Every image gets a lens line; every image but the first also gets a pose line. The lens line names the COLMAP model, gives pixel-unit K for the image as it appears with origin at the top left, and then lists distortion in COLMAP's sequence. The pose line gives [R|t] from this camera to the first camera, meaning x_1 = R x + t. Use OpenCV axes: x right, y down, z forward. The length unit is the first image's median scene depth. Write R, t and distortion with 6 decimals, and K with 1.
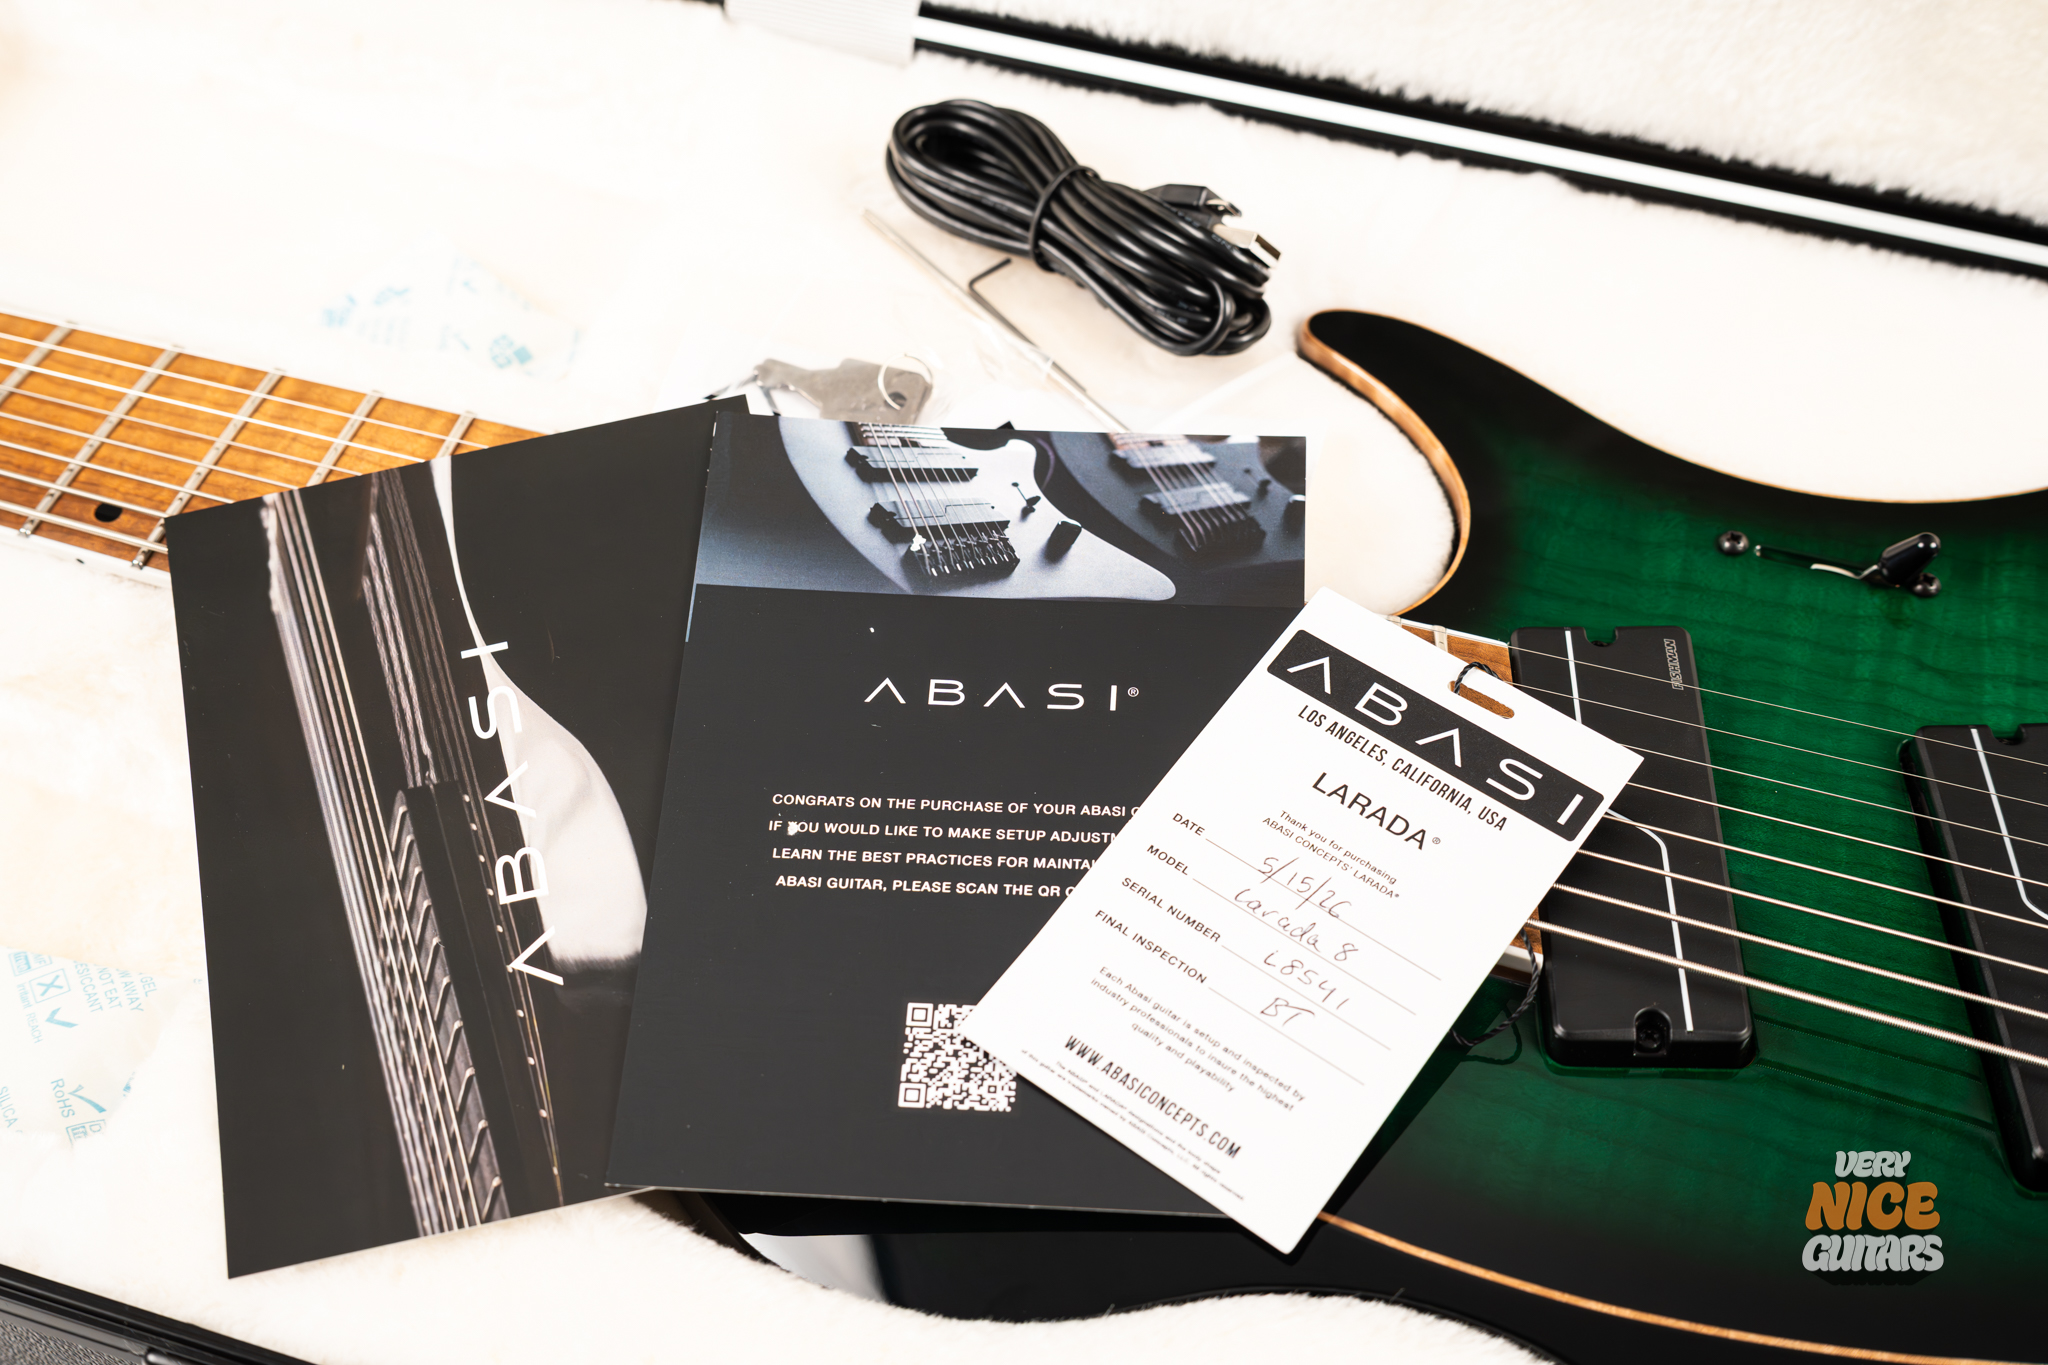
lens RADIAL K [[2937.5, 0, 1024.7], [0, 2937.5, 680.7], [0, 0, 1]] dist [0.035556, 0.000000]
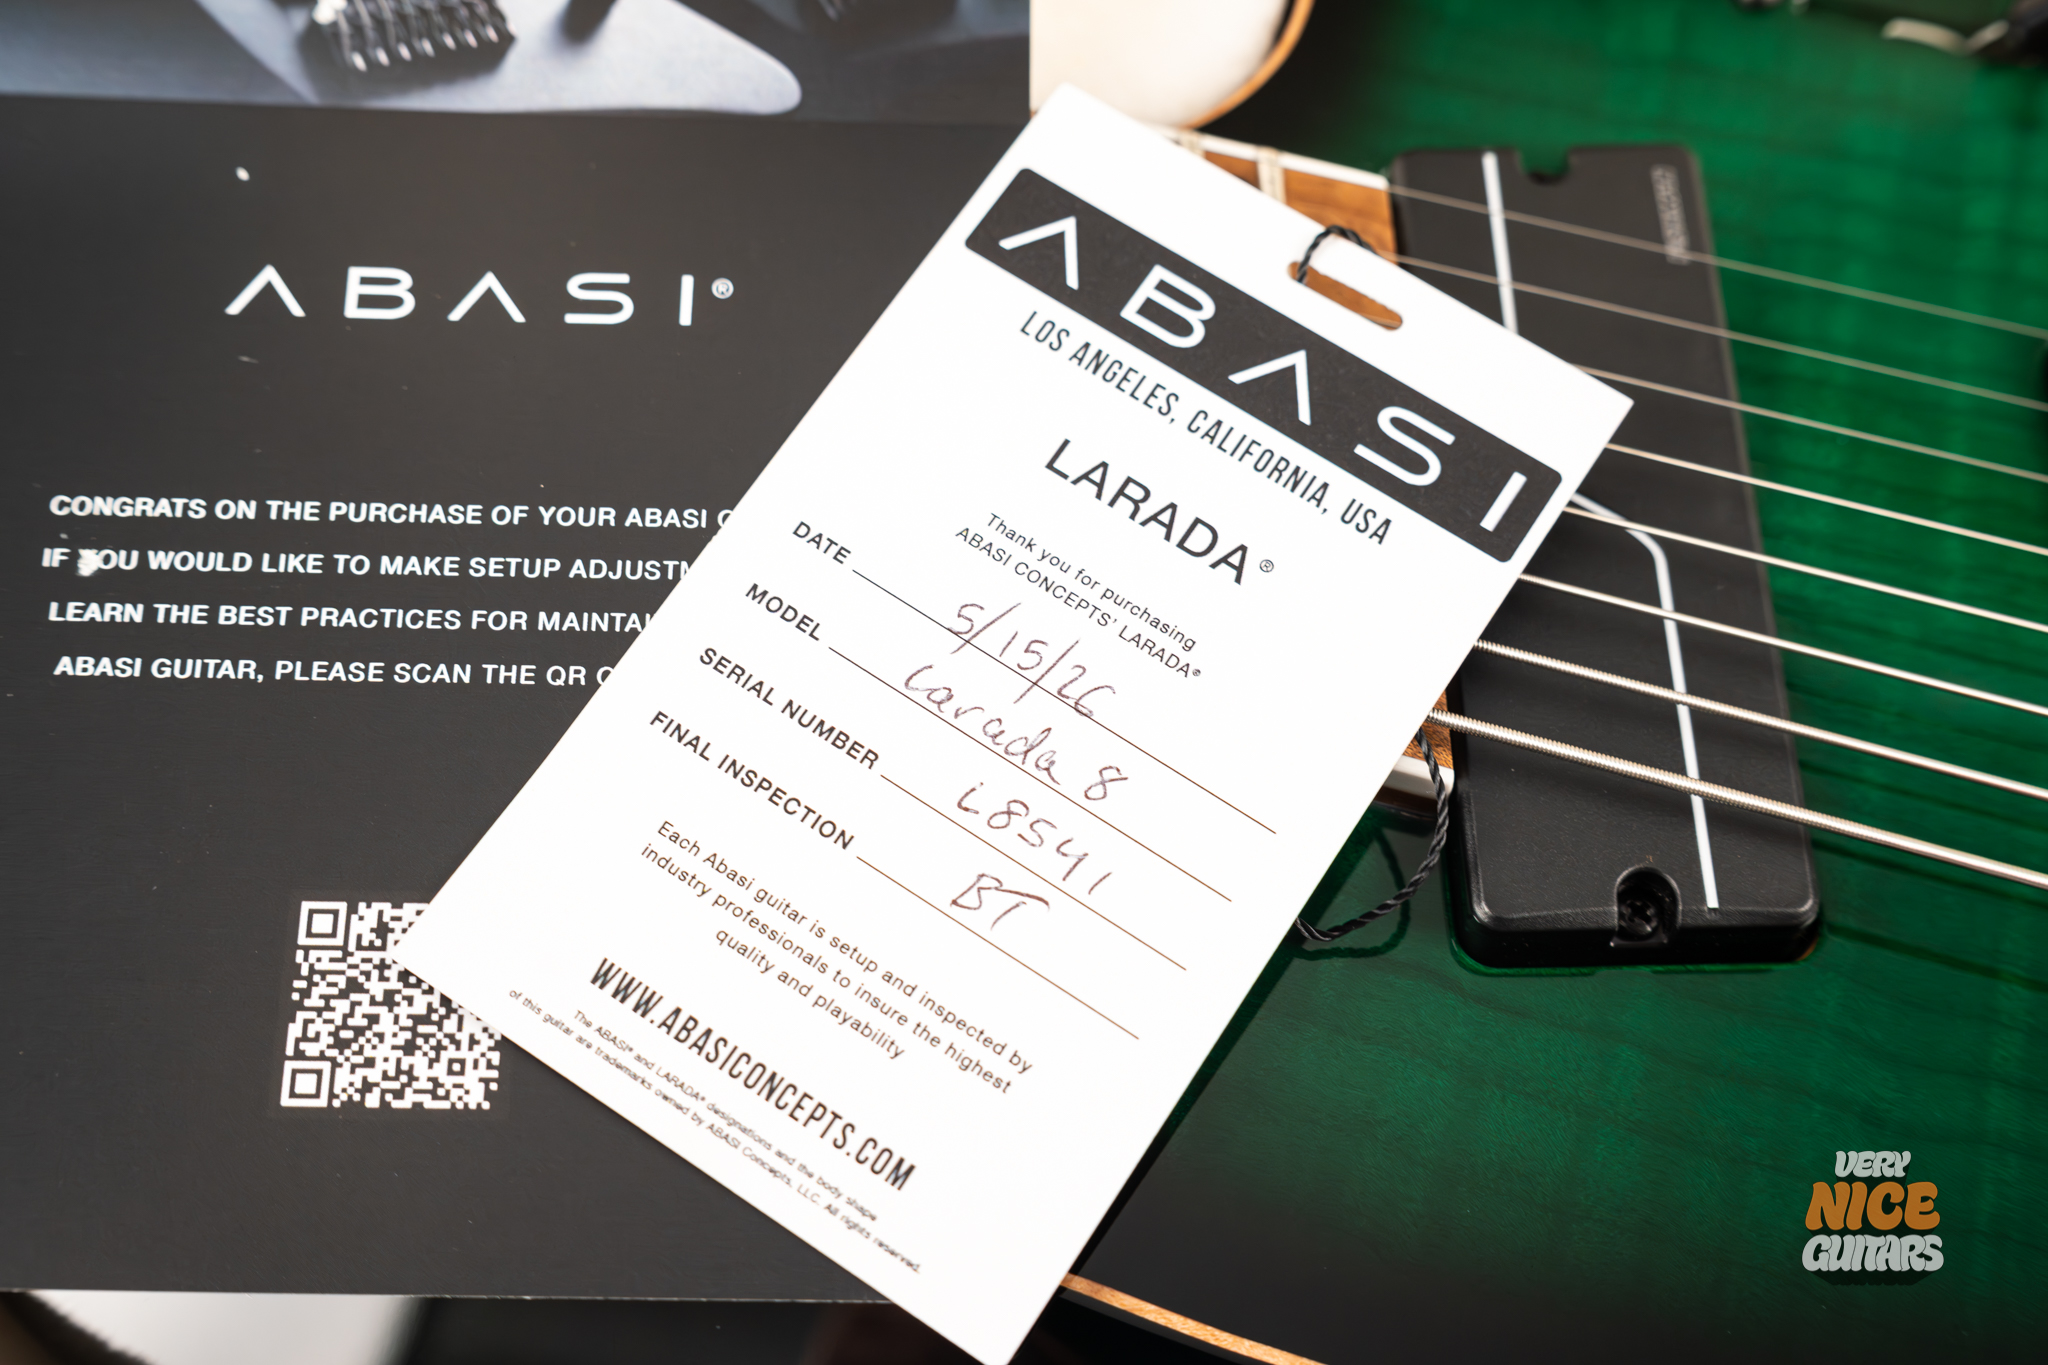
lens RADIAL K [[2937.5, 0, 1021.4], [0, 2937.5, 681.7], [0, 0, 1]] dist [0.035556, 0.000000]
pose [[0.996743, -0.024826, 0.076734, 0.050438], [0.007697, 0.976382, 0.215914, -0.044509], [-0.080282, -0.214620, 0.973393, 0.456837]]
